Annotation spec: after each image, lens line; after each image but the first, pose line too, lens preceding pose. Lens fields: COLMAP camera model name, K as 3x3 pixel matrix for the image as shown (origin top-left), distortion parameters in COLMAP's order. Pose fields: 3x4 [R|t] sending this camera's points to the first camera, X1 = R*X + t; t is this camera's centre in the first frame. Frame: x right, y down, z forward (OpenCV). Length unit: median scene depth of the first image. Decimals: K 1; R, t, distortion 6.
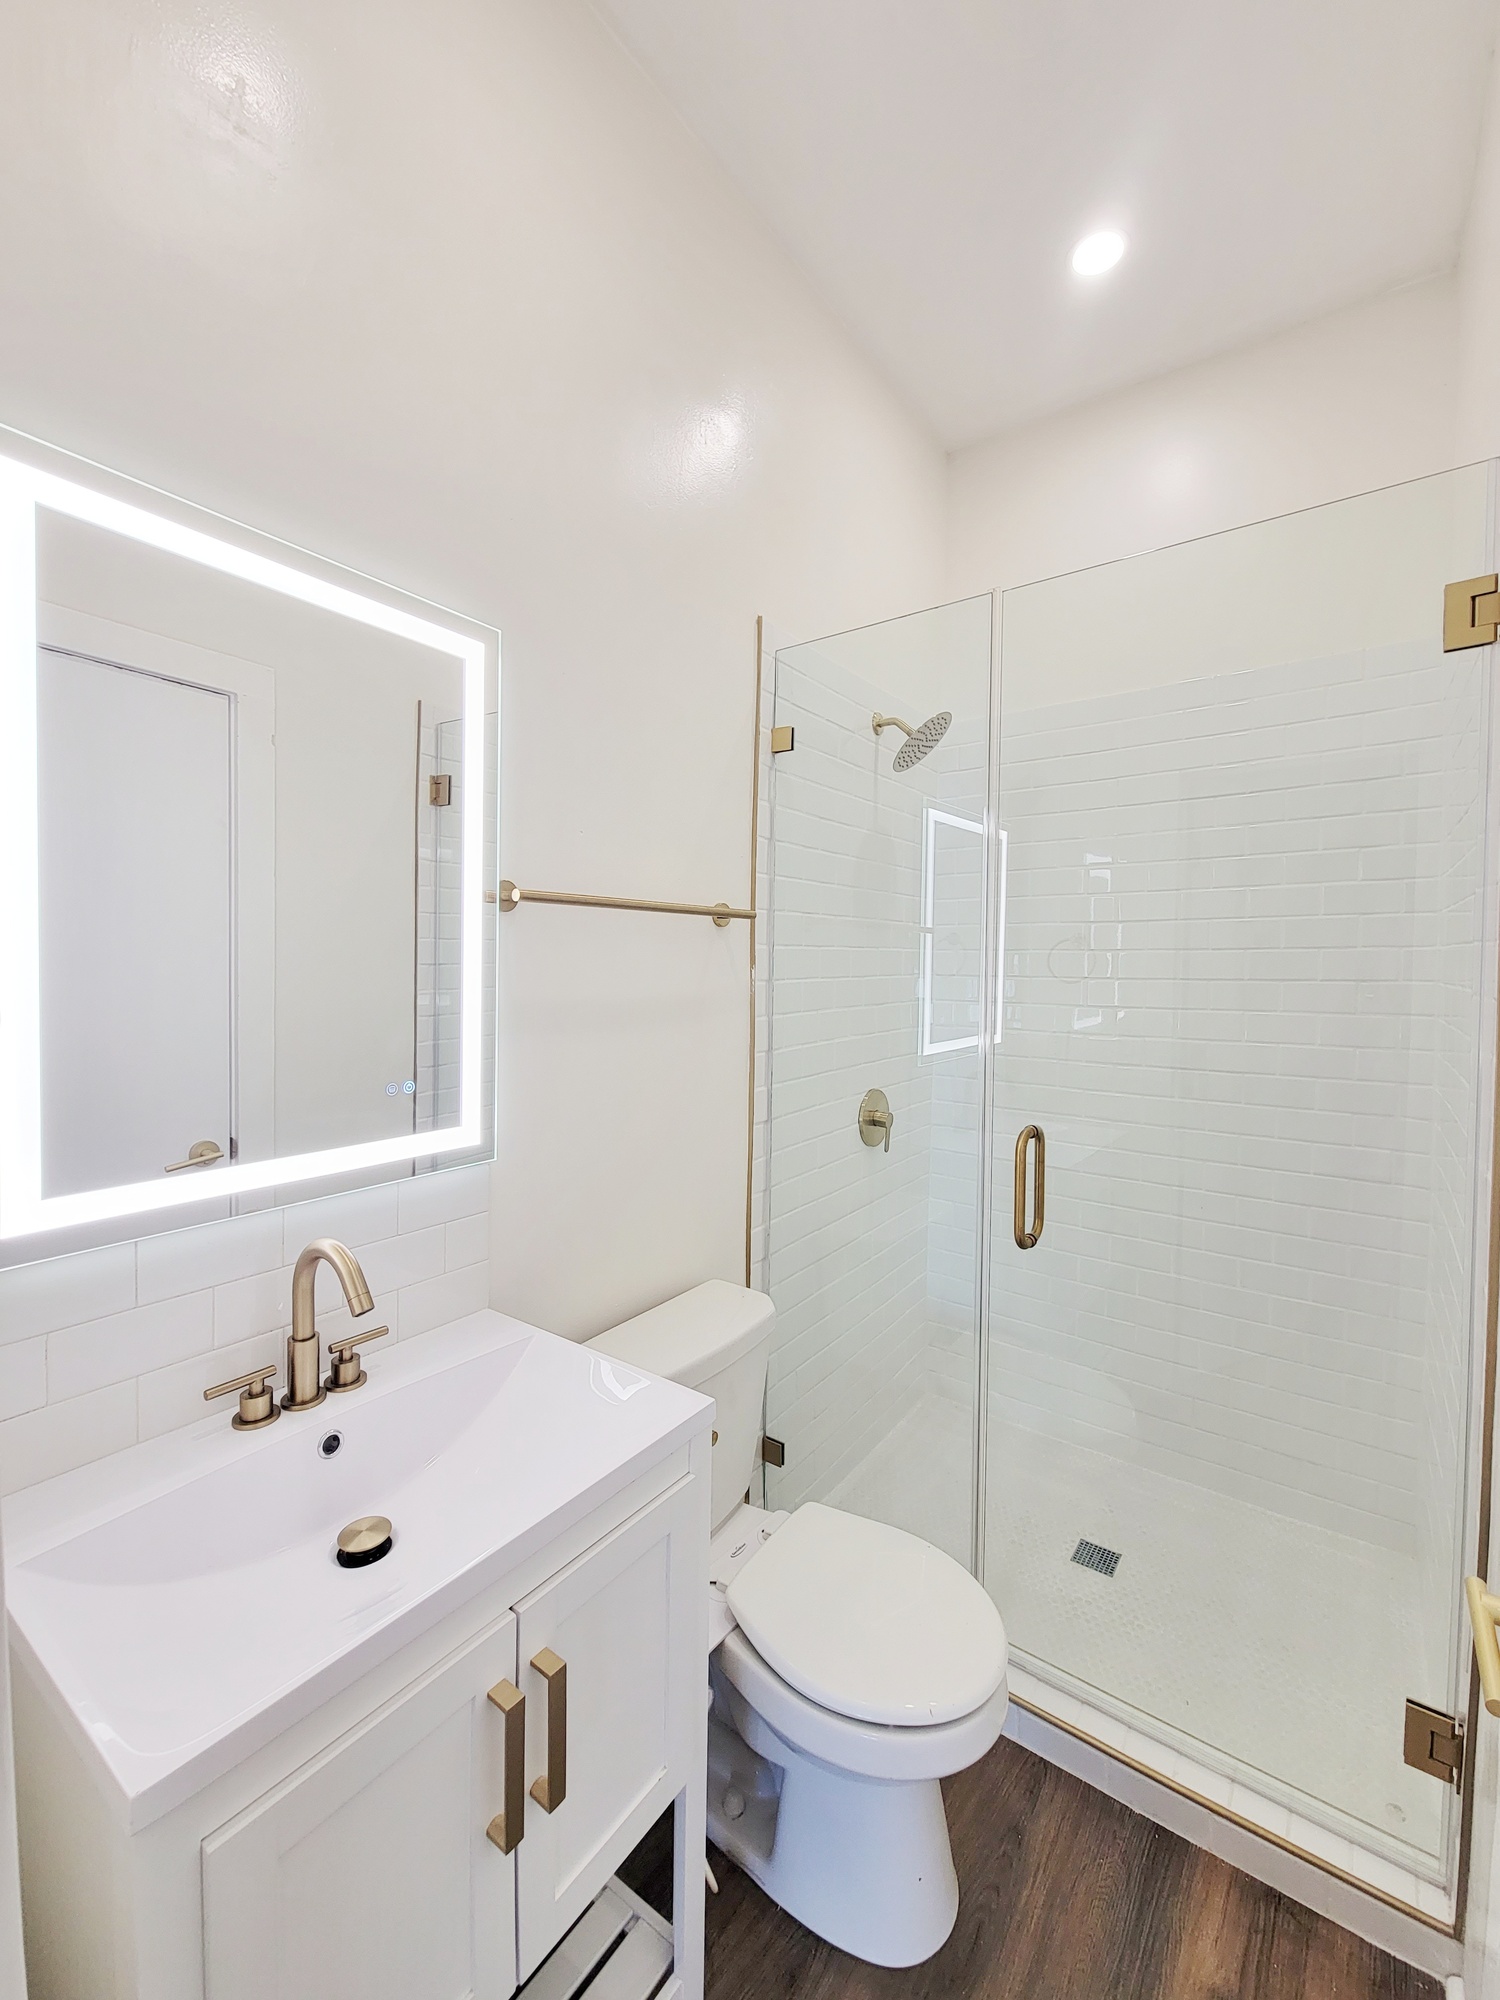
lens RADIAL K [[813.5, 0, 747.0], [0, 813.5, 991.3], [0, 0, 1]] dist [0.001858, -0.003967]
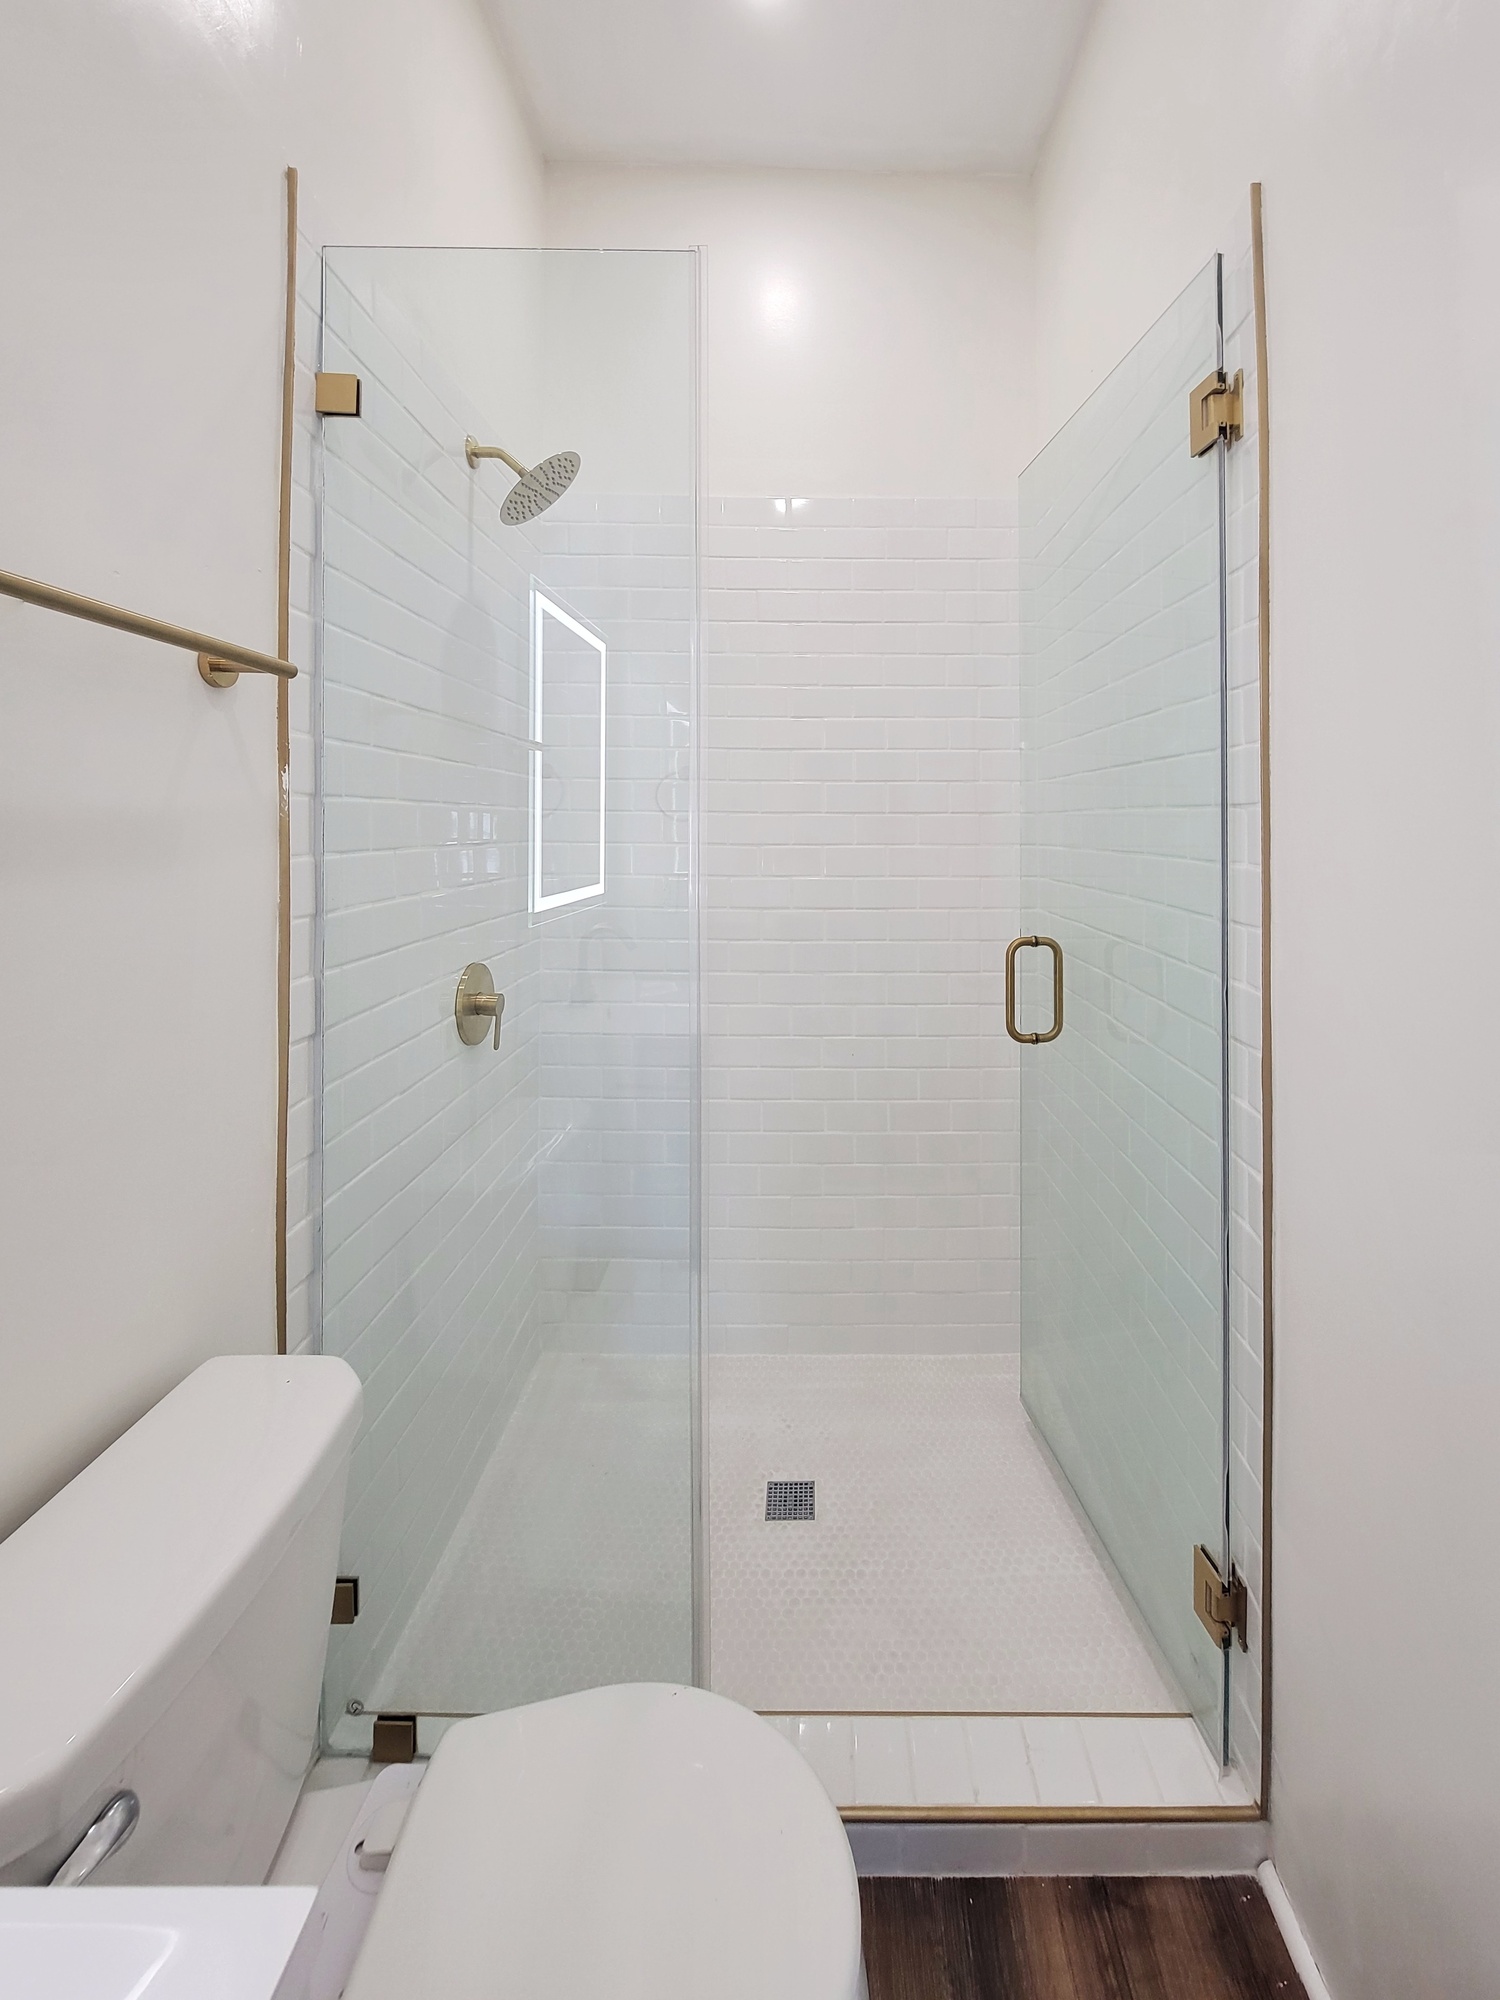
lens RADIAL K [[813.5, 0, 734.6], [0, 813.5, 981.4], [0, 0, 1]] dist [0.001858, -0.003967]
pose [[0.869876, -0.009248, 0.493183, -0.000935], [-0.084776, 0.982144, 0.167945, -0.004900], [-0.485931, -0.187901, 0.853560, 0.287080]]
